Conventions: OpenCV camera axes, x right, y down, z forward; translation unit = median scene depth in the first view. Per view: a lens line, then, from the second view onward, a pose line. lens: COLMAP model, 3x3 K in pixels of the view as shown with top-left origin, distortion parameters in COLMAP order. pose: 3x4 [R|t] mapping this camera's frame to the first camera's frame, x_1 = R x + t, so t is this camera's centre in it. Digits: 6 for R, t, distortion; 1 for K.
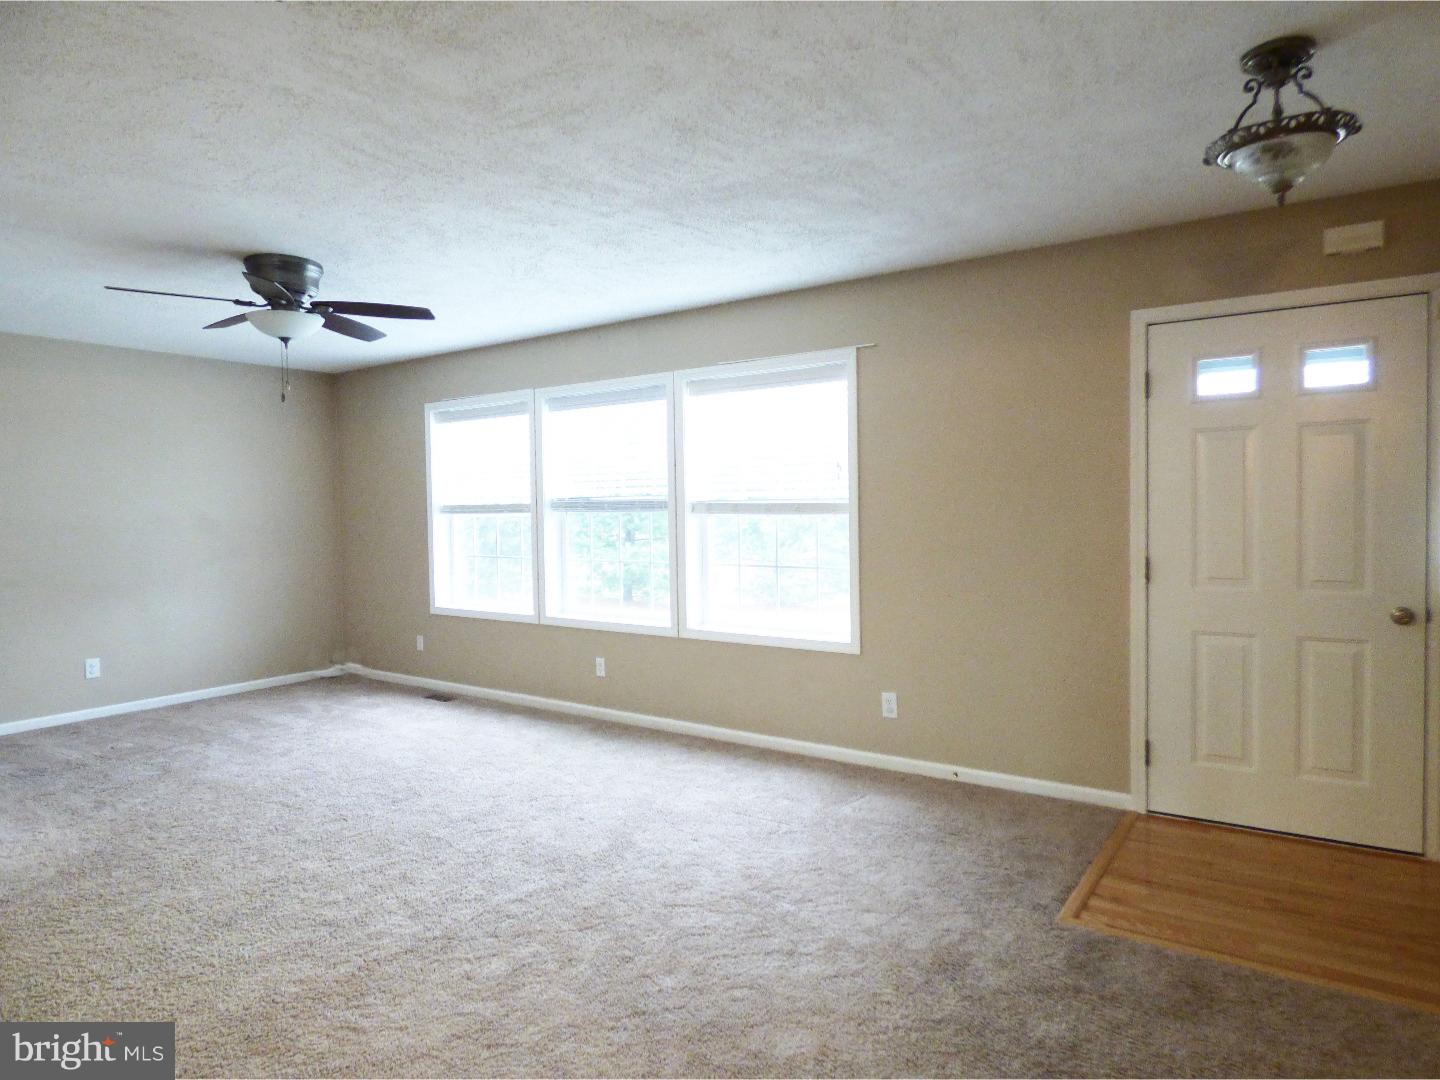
lens RADIAL K [[854.1, 0, 729.2], [0, 854.1, 544.9], [0, 0, 1]] dist [-0.011202, 0.000670]
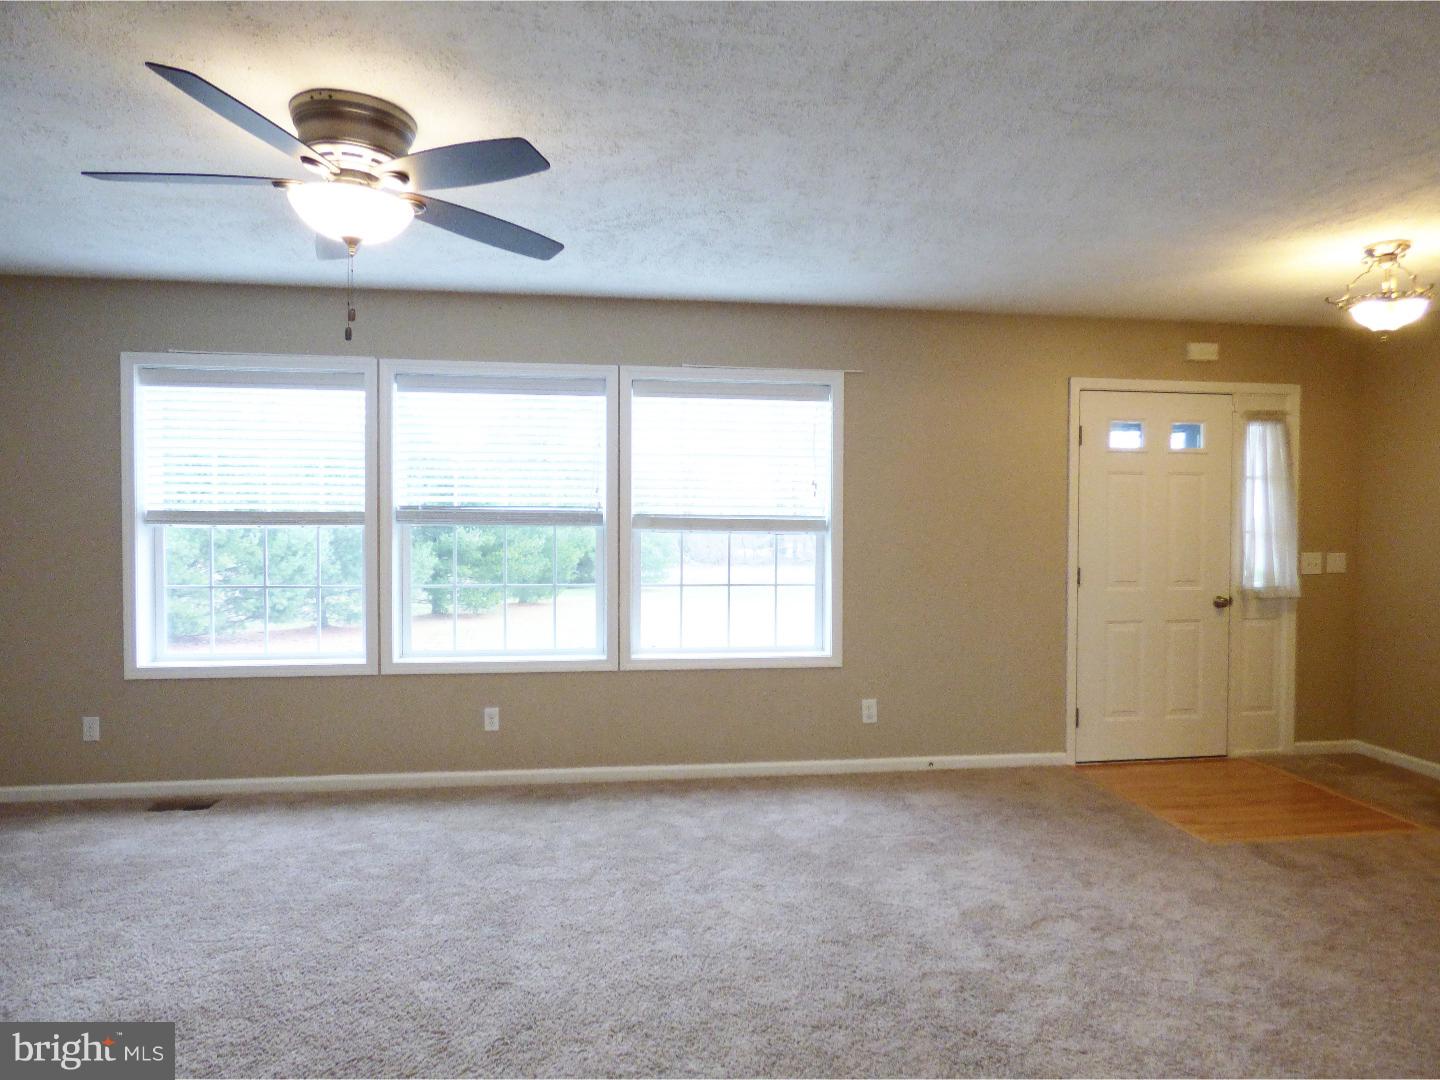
lens RADIAL K [[854.1, 0, 730.9], [0, 854.1, 540.8], [0, 0, 1]] dist [-0.011202, 0.000670]
pose [[0.741327, 0.003673, 0.671134, -0.643085], [0.014228, 0.999674, -0.021187, -0.004434], [-0.670994, 0.025256, 0.741033, 0.318729]]
